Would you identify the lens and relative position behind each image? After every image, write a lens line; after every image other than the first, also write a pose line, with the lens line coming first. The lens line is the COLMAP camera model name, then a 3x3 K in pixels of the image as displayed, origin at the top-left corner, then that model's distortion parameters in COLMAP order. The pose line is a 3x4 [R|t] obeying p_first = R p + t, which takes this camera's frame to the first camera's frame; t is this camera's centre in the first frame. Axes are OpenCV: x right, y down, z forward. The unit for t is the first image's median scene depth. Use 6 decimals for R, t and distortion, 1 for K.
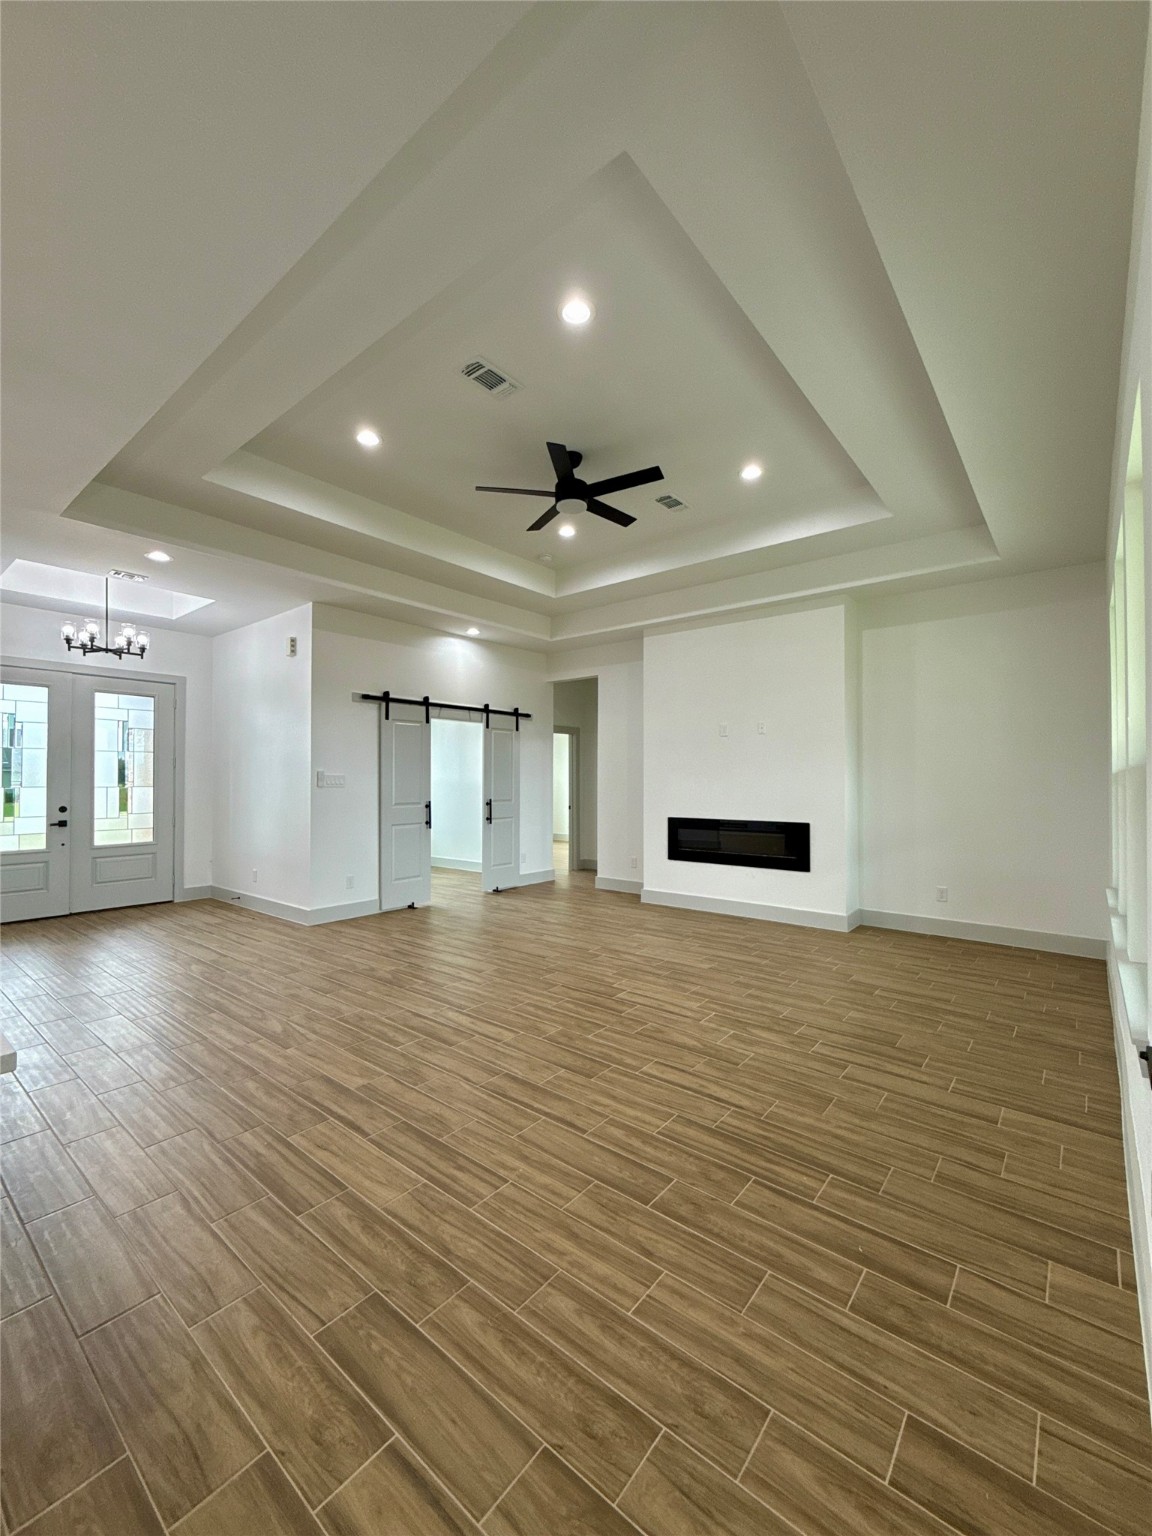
lens RADIAL K [[626.7, 0, 580.6], [0, 626.7, 778.4], [0, 0, 1]] dist [-0.001671, 0.000548]
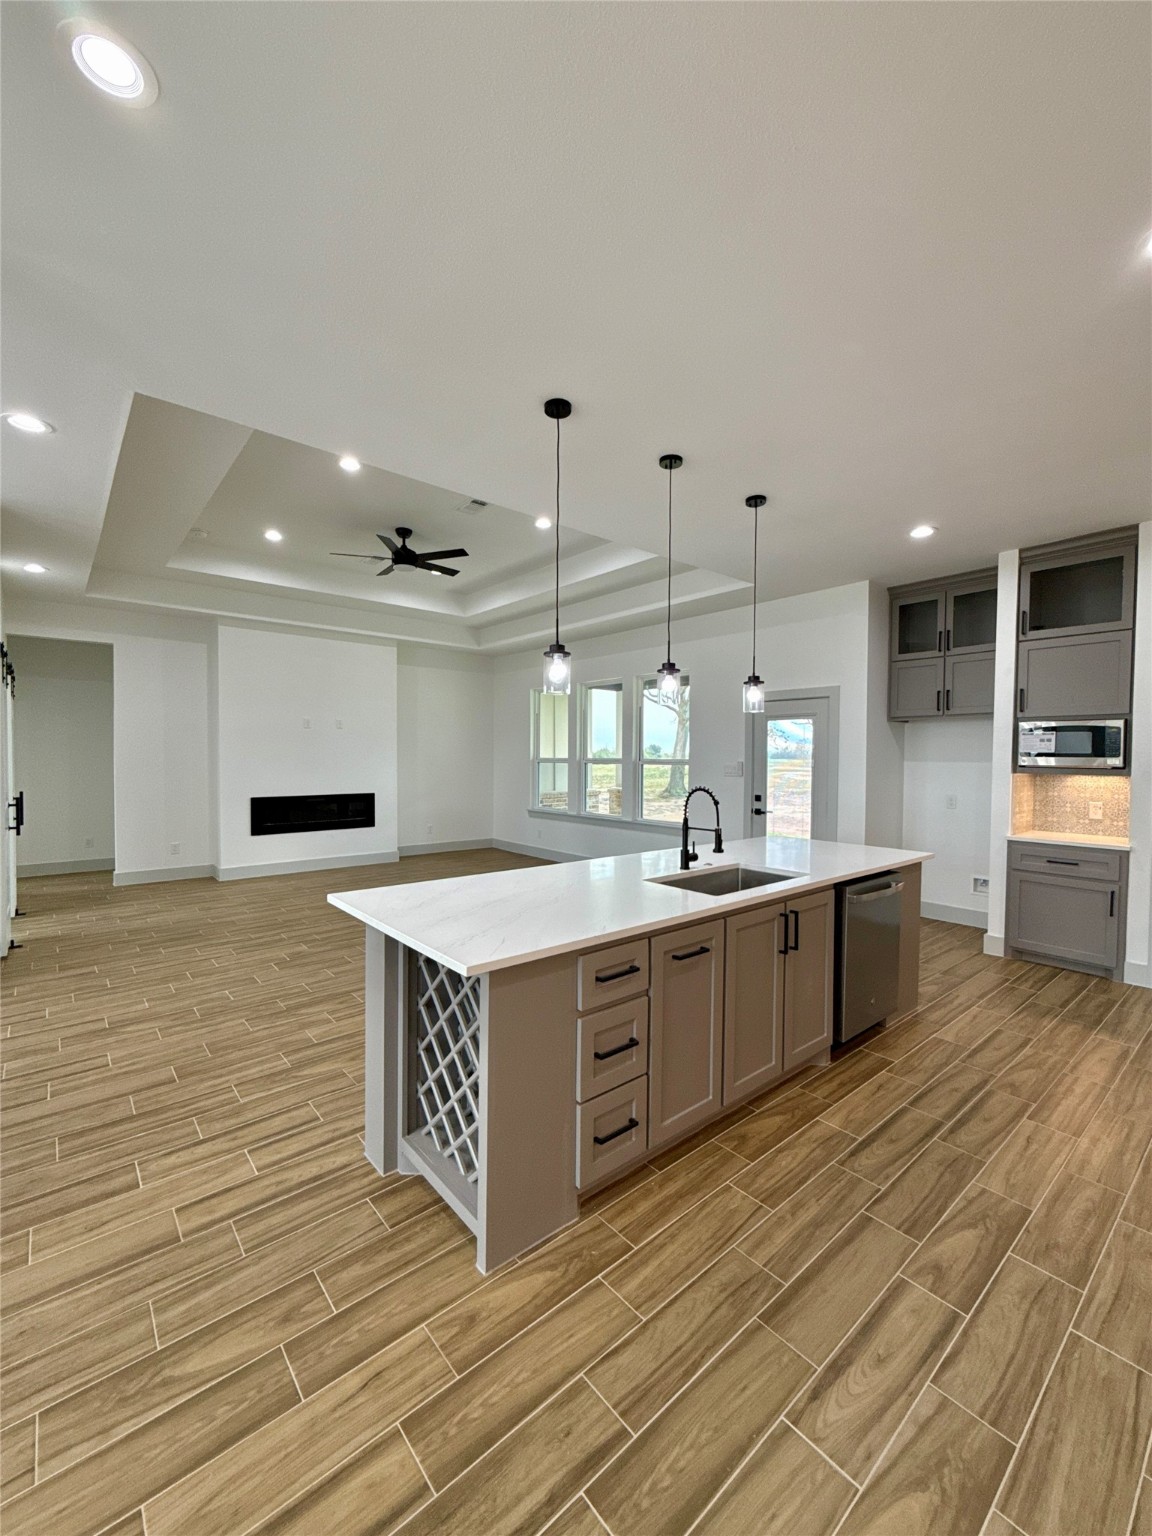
lens RADIAL K [[626.7, 0, 579.2], [0, 626.7, 772.2], [0, 0, 1]] dist [-0.001671, 0.000548]
pose [[0.180888, -0.027051, 0.983132, -1.397274], [-0.009365, 0.999529, 0.029225, -0.034212], [-0.983459, -0.014494, 0.180549, 0.390723]]
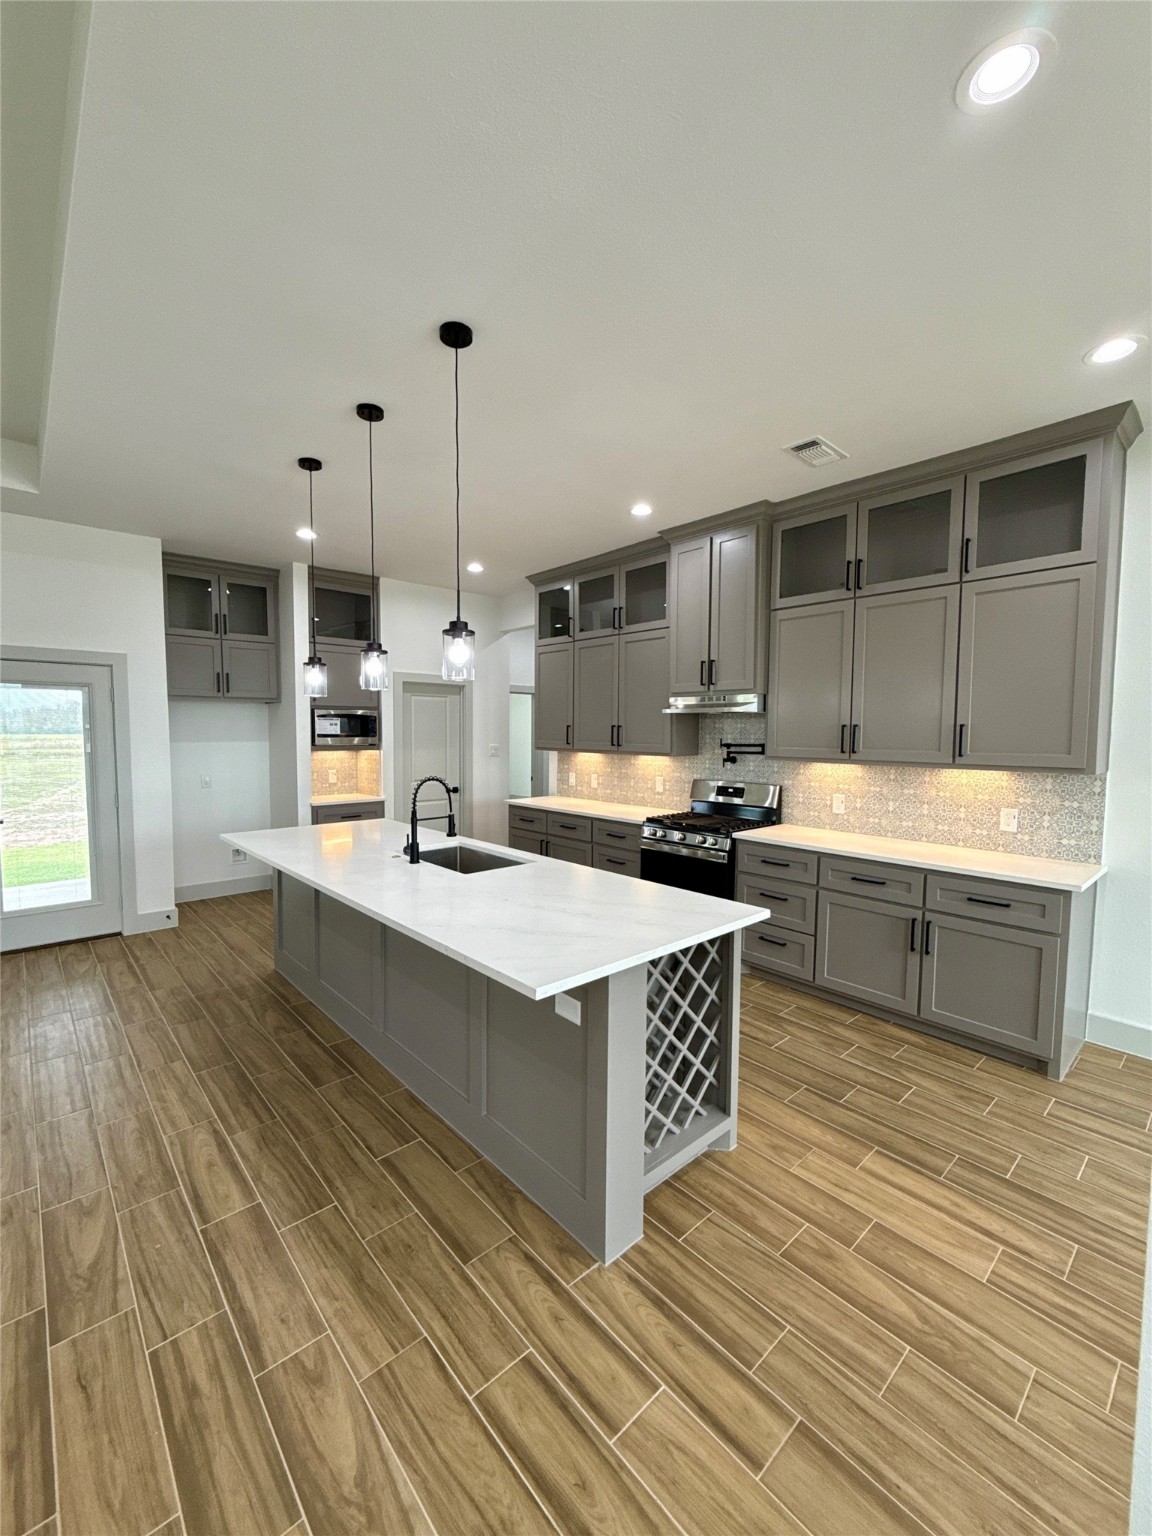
lens RADIAL K [[626.7, 0, 578.7], [0, 626.7, 772.9], [0, 0, 1]] dist [-0.001671, 0.000548]
pose [[-0.988435, -0.016090, 0.150787, -0.919748], [-0.006460, 0.997920, 0.064134, -0.051461], [-0.151506, 0.062418, -0.986484, 1.112696]]
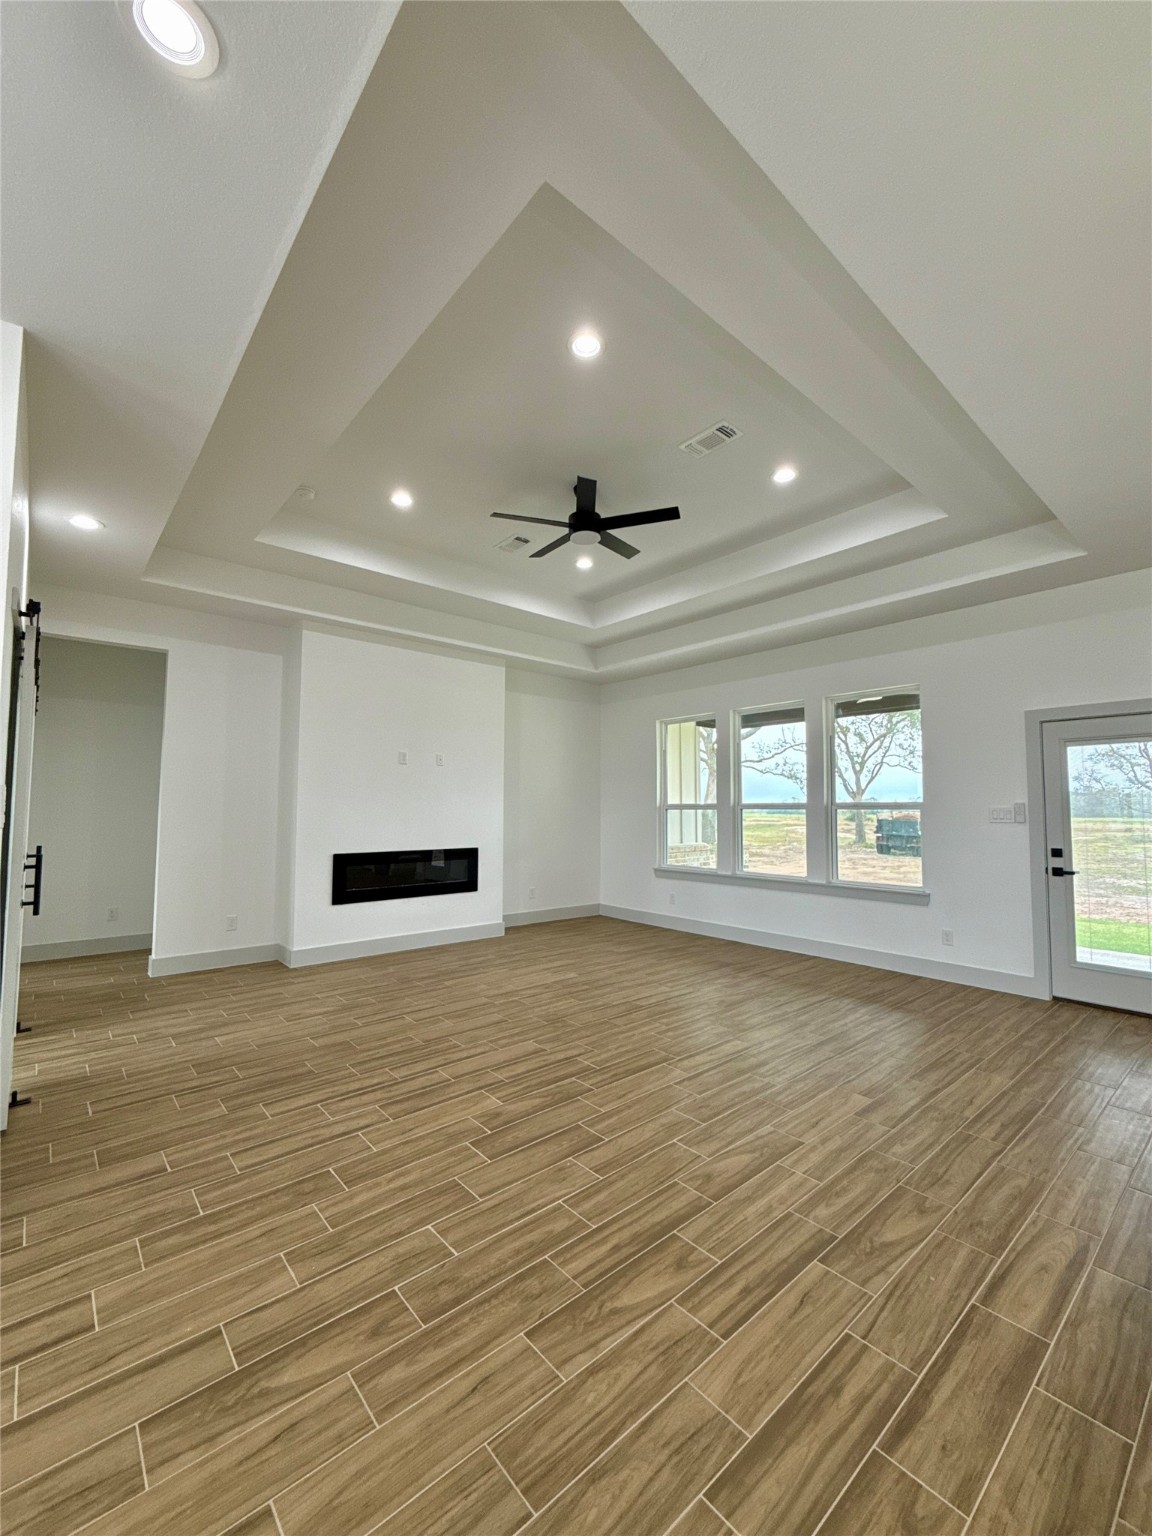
lens RADIAL K [[626.7, 0, 578.1], [0, 626.7, 771.7], [0, 0, 1]] dist [-0.001671, 0.000548]
pose [[0.174459, 0.060130, 0.982827, -1.051511], [-0.007508, 0.998186, -0.059737, 0.000004], [-0.984636, 0.003043, 0.174594, 0.890334]]
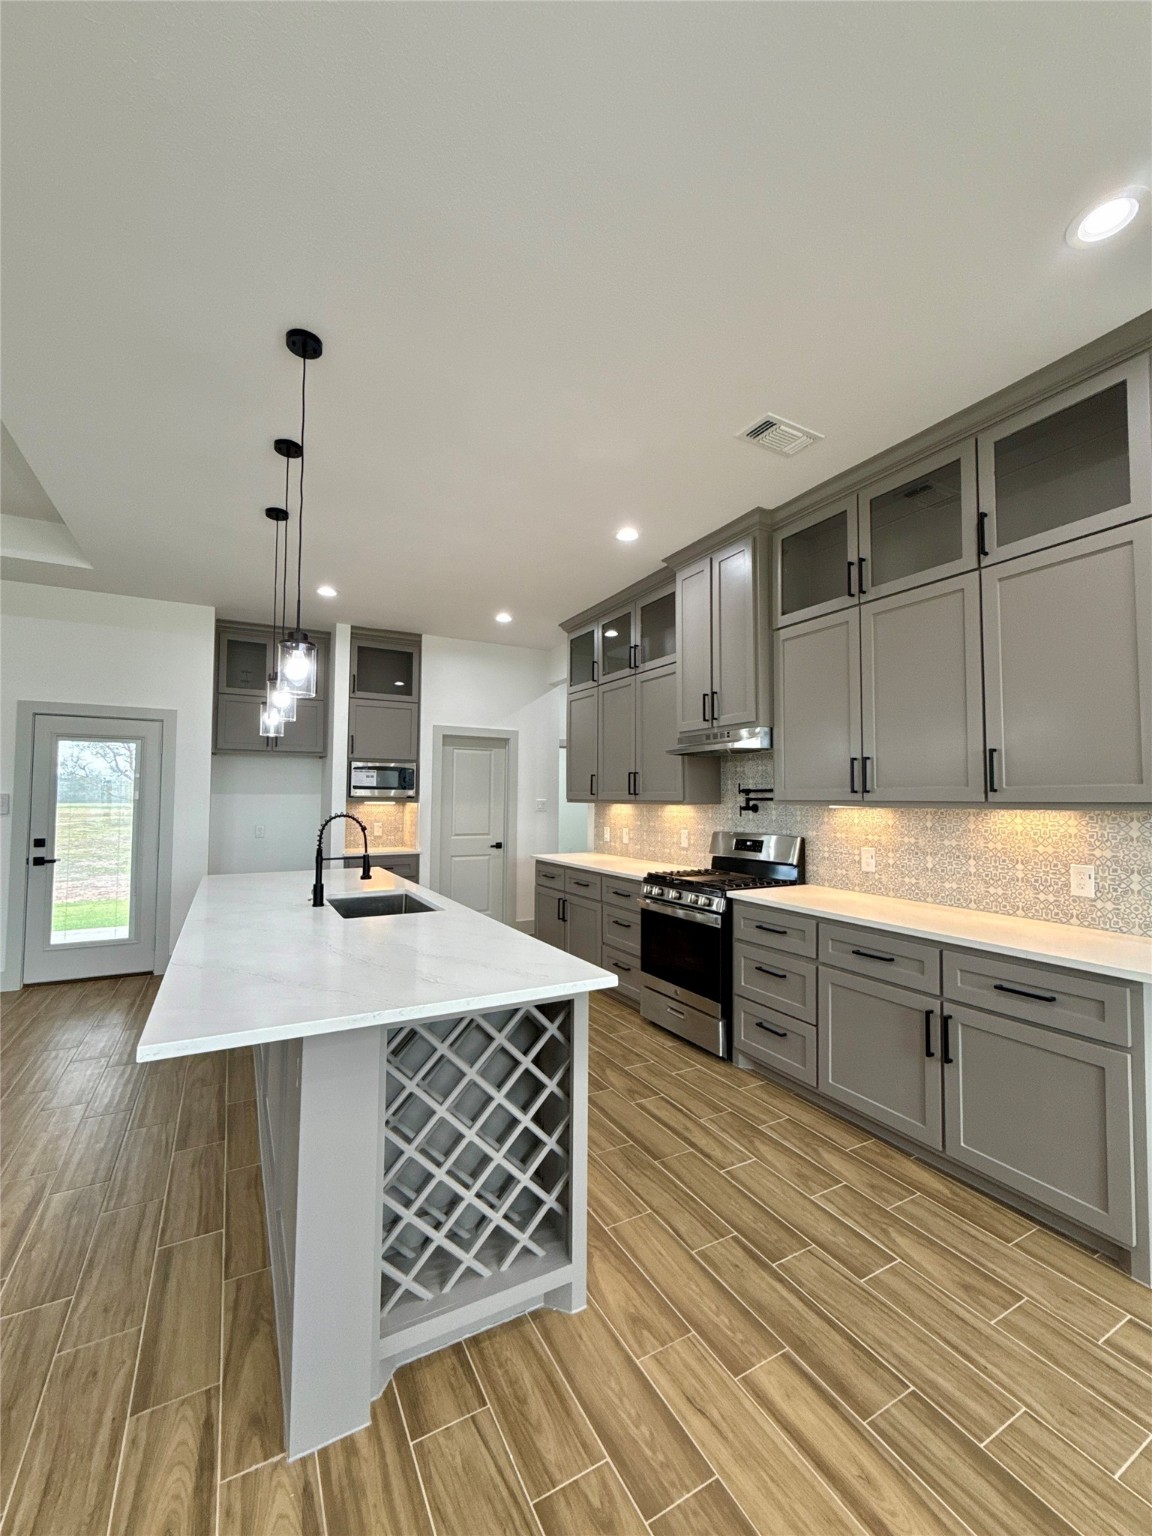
lens RADIAL K [[626.7, 0, 579.4], [0, 626.7, 772.8], [0, 0, 1]] dist [-0.001671, 0.000548]
pose [[-0.928264, 0.011038, 0.371759, -1.142589], [-0.006710, 0.998900, -0.046413, -0.010443], [-0.371862, -0.045578, -0.927168, 0.946840]]
